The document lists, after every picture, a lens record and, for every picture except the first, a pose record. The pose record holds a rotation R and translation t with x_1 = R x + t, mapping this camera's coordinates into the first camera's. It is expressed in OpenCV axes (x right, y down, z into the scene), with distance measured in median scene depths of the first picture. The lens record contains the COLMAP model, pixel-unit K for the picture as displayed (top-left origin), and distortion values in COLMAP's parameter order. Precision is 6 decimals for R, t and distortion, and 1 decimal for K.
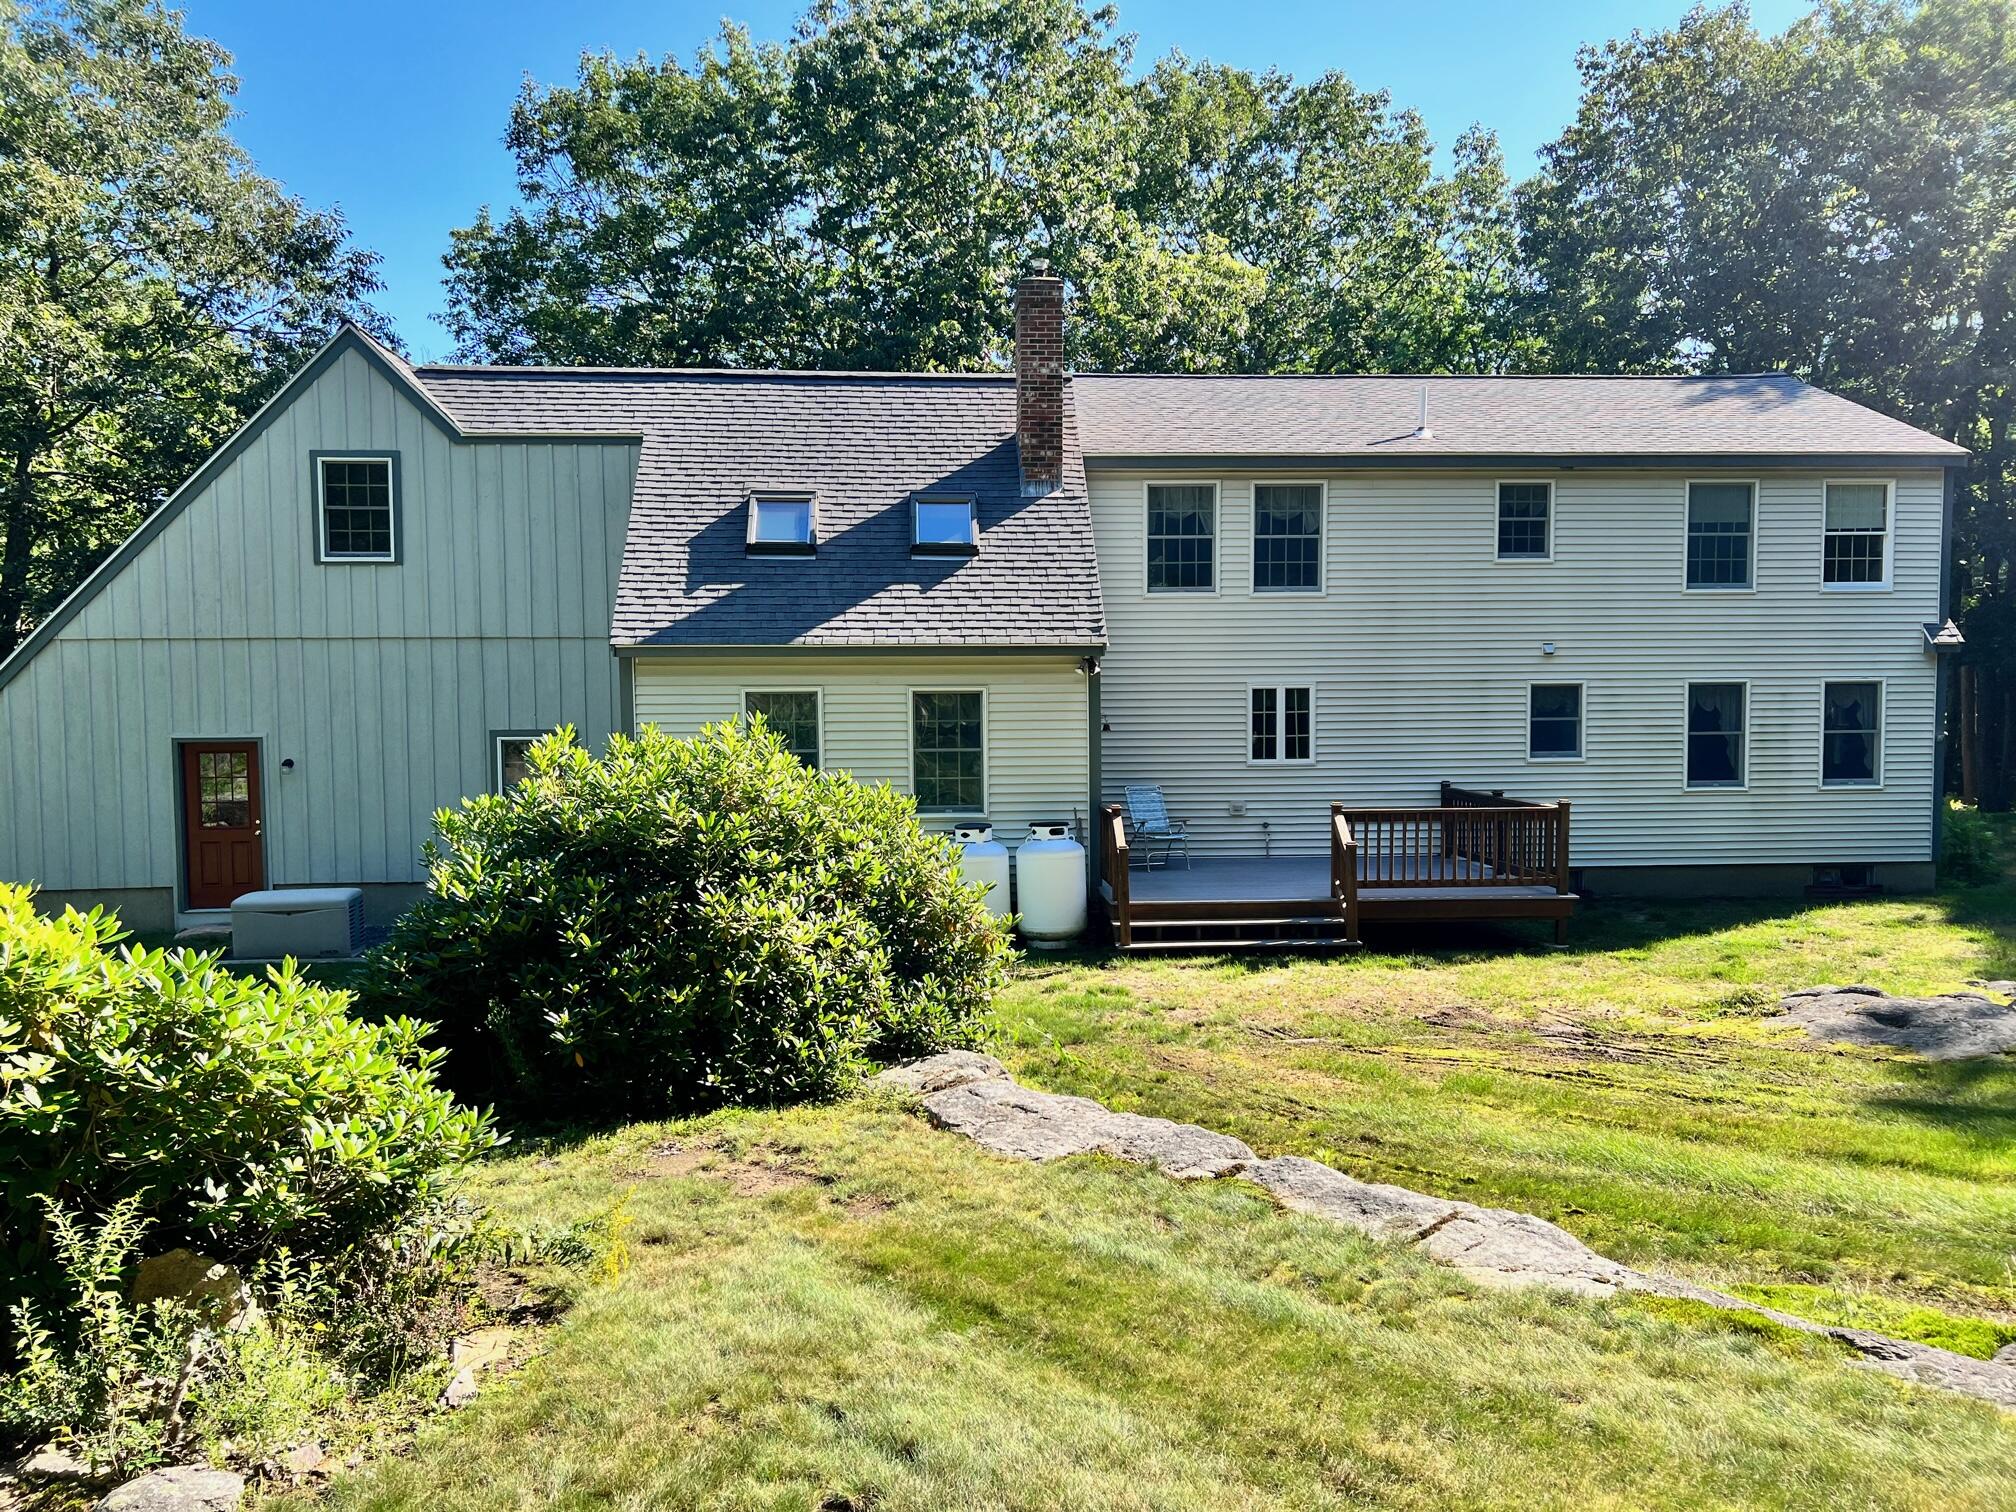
lens RADIAL K [[1506.6, 0, 1042.4], [0, 1506.6, 768.1], [0, 0, 1]] dist [0.038366, -0.048680]
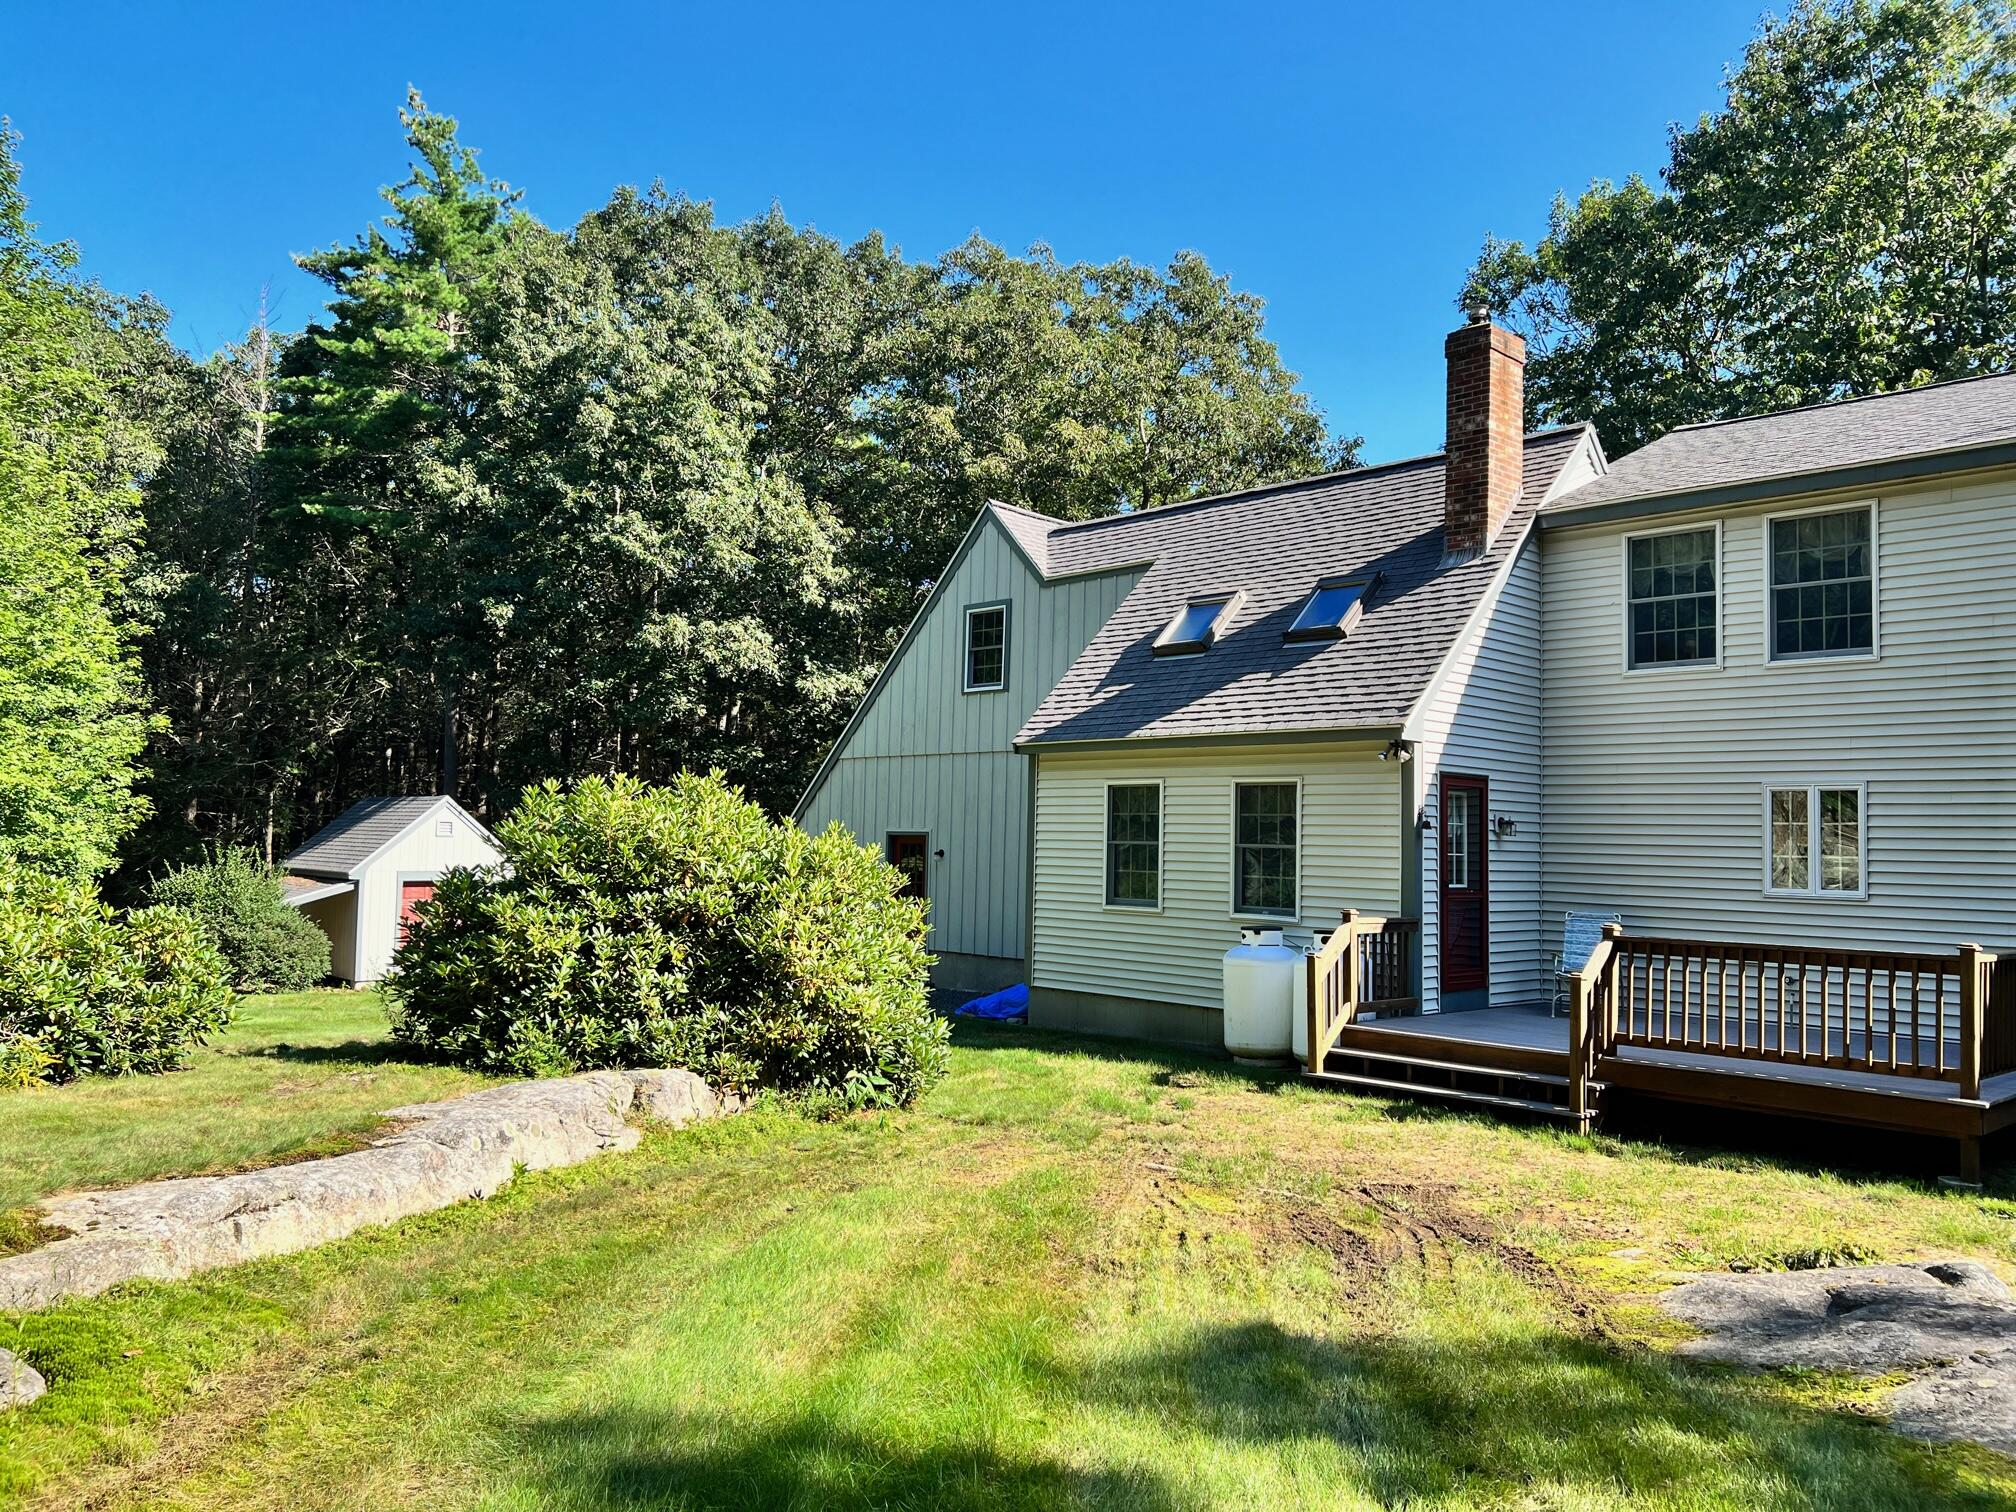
lens RADIAL K [[1506.6, 0, 1020.9], [0, 1506.6, 759.0], [0, 0, 1]] dist [0.038366, -0.048680]
pose [[0.625308, -0.024820, -0.779983, 0.531488], [-0.072941, 0.993260, -0.090083, 0.027452], [0.776962, 0.113222, 0.619283, 0.281359]]
